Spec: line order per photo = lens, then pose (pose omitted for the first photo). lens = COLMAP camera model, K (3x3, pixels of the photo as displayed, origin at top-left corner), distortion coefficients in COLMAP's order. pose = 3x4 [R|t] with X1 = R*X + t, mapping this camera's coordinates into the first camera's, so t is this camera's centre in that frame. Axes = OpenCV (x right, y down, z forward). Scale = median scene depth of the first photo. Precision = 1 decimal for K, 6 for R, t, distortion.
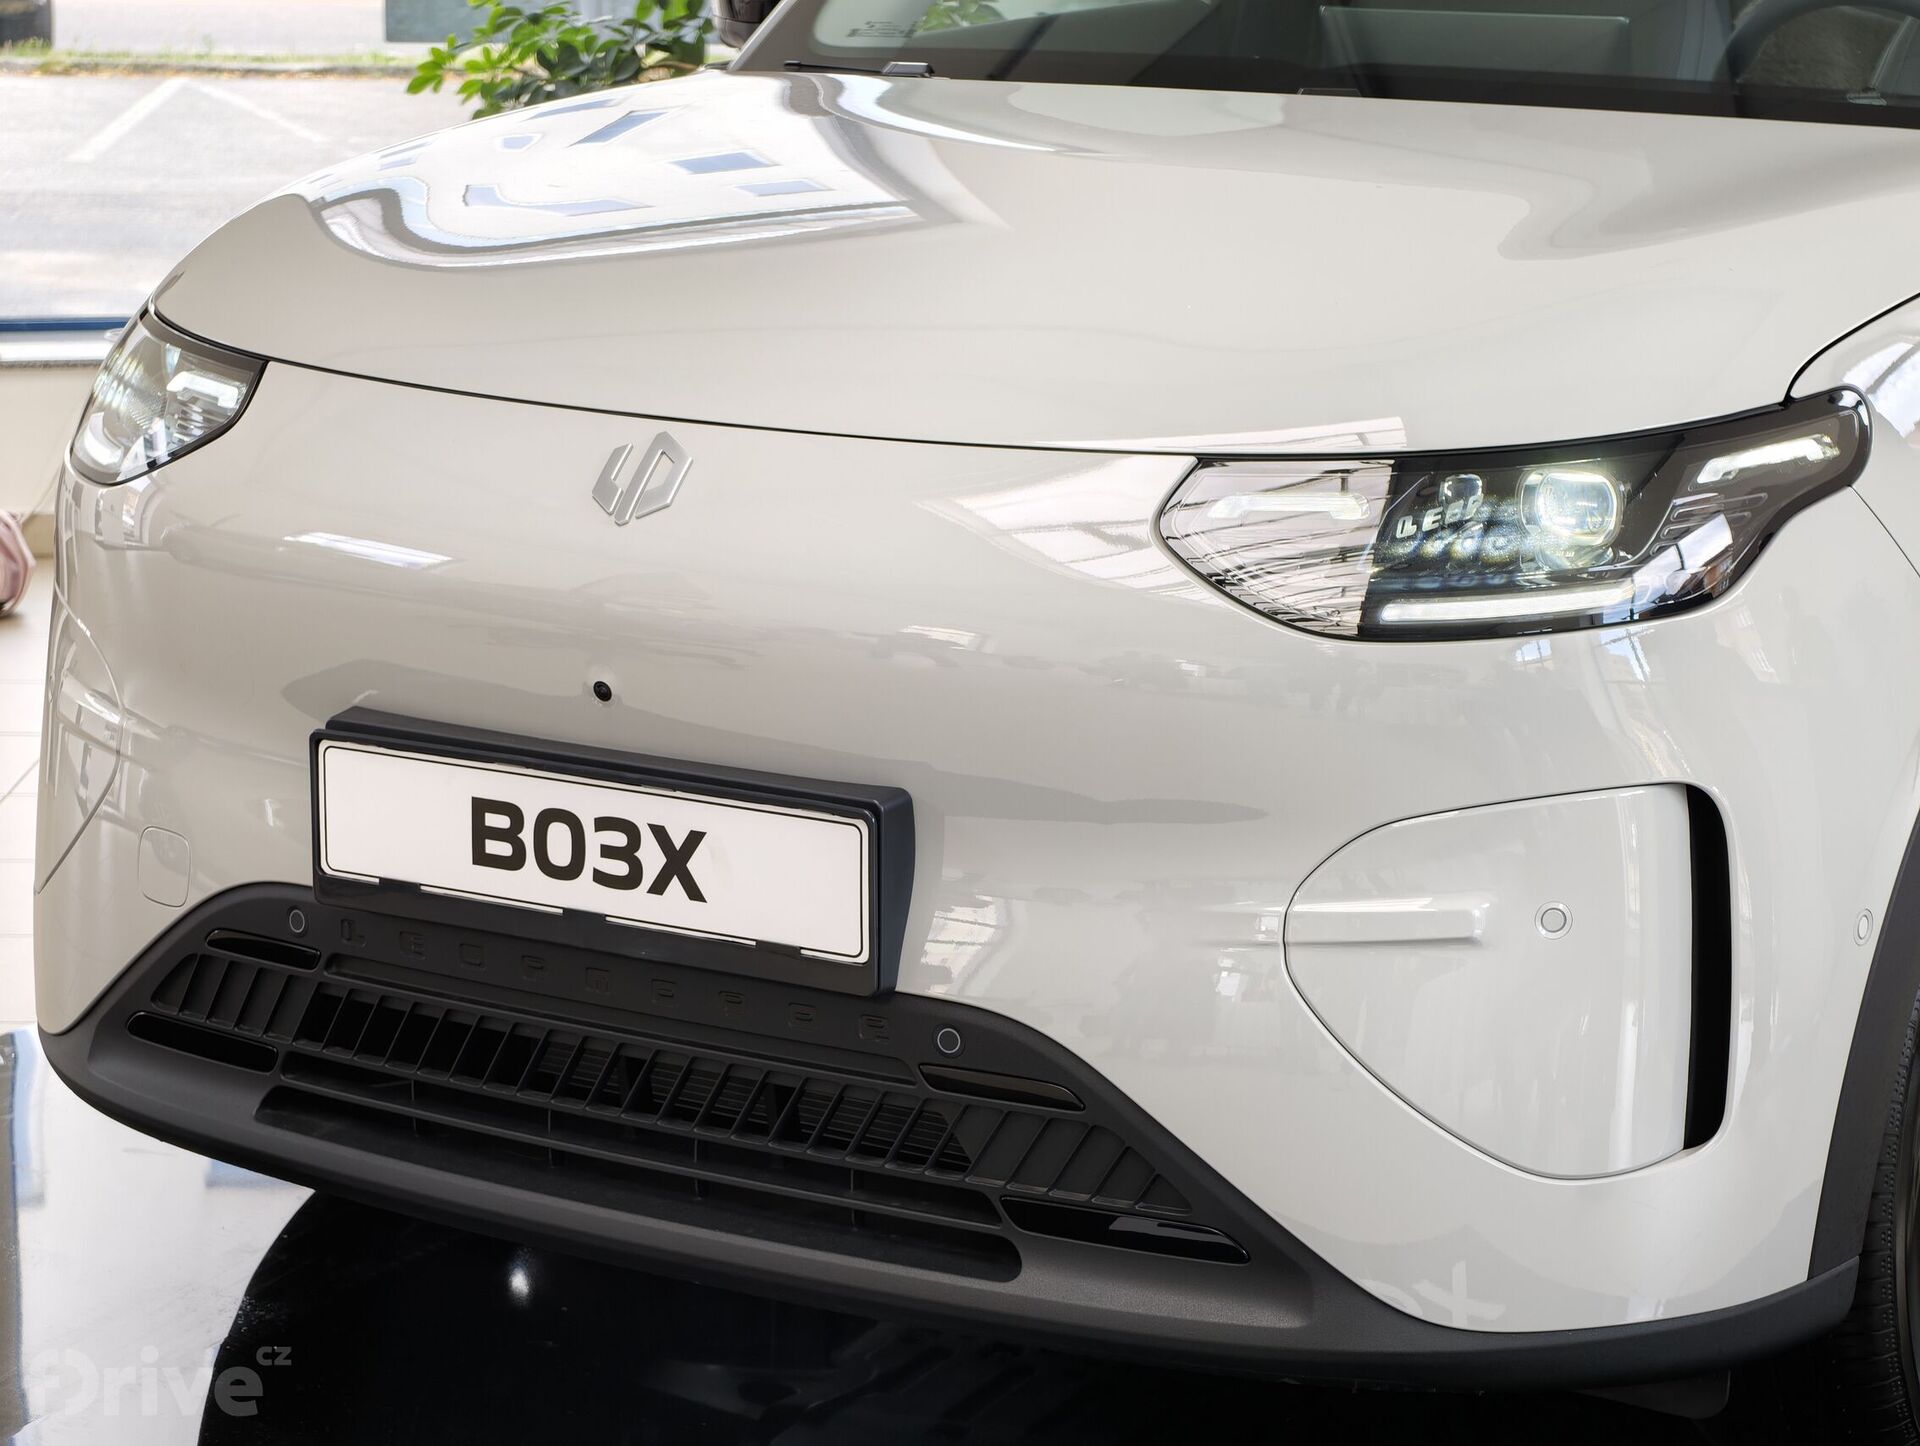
lens RADIAL K [[4327.6, 0, 960.0], [0, 4327.6, 723.0], [0, 0, 1]] dist [0.334564, -0.245744]
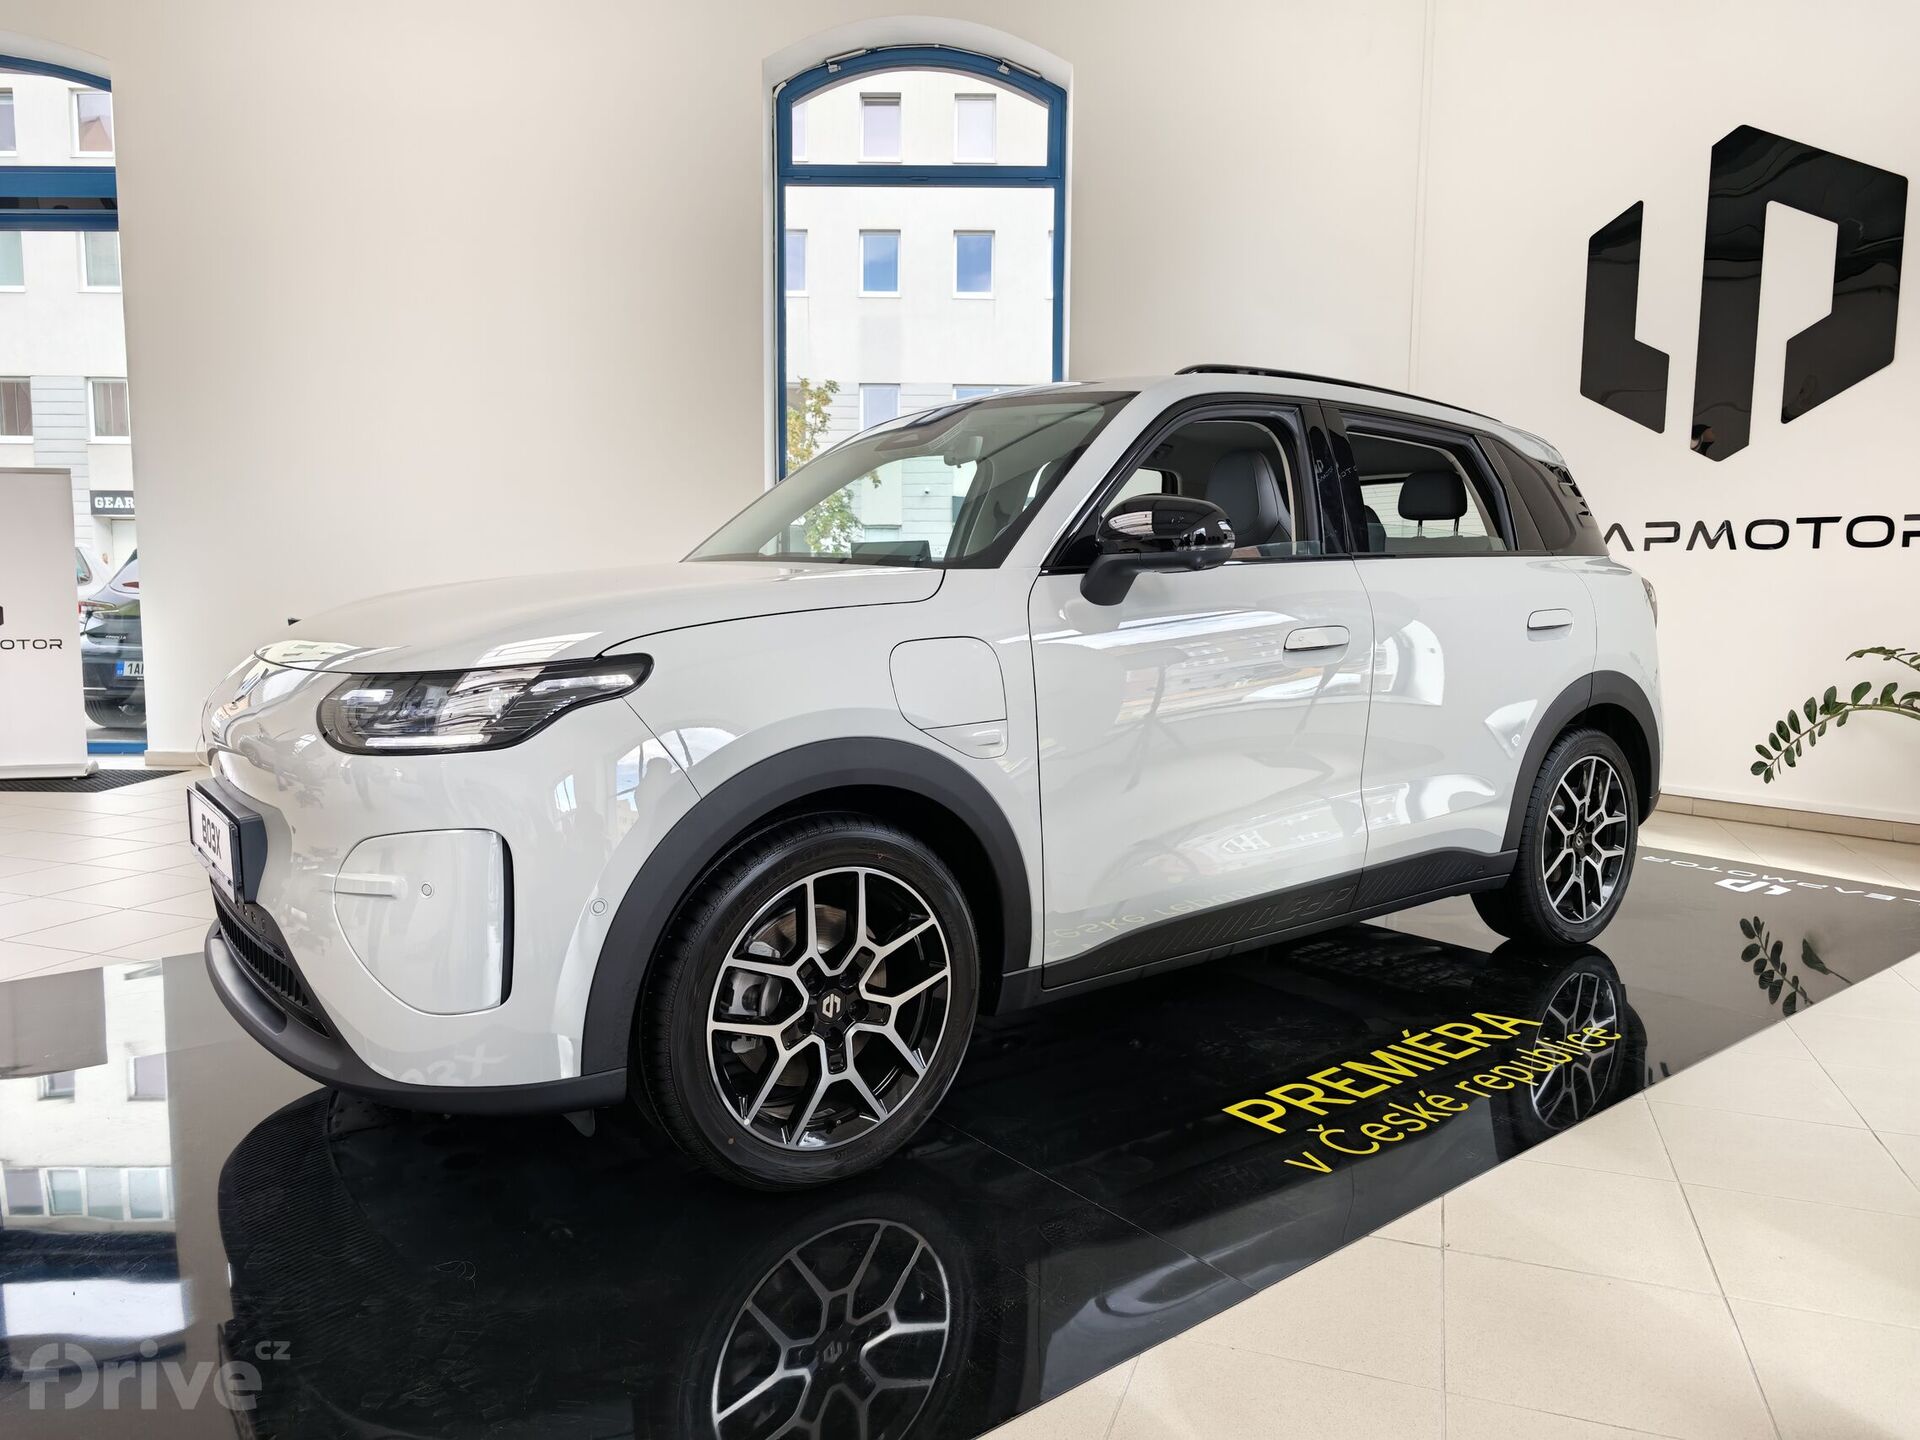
lens RADIAL K [[1307.9, 0, 960.0], [0, 1307.9, 720.0], [0, 0, 1]] dist [0.004122, 0.001537]
pose [[0.933528, 0.028159, -0.357397, 0.565395], [-0.064748, 0.993760, -0.090825, 0.003818], [0.352610, 0.107928, 0.929526, 0.457446]]
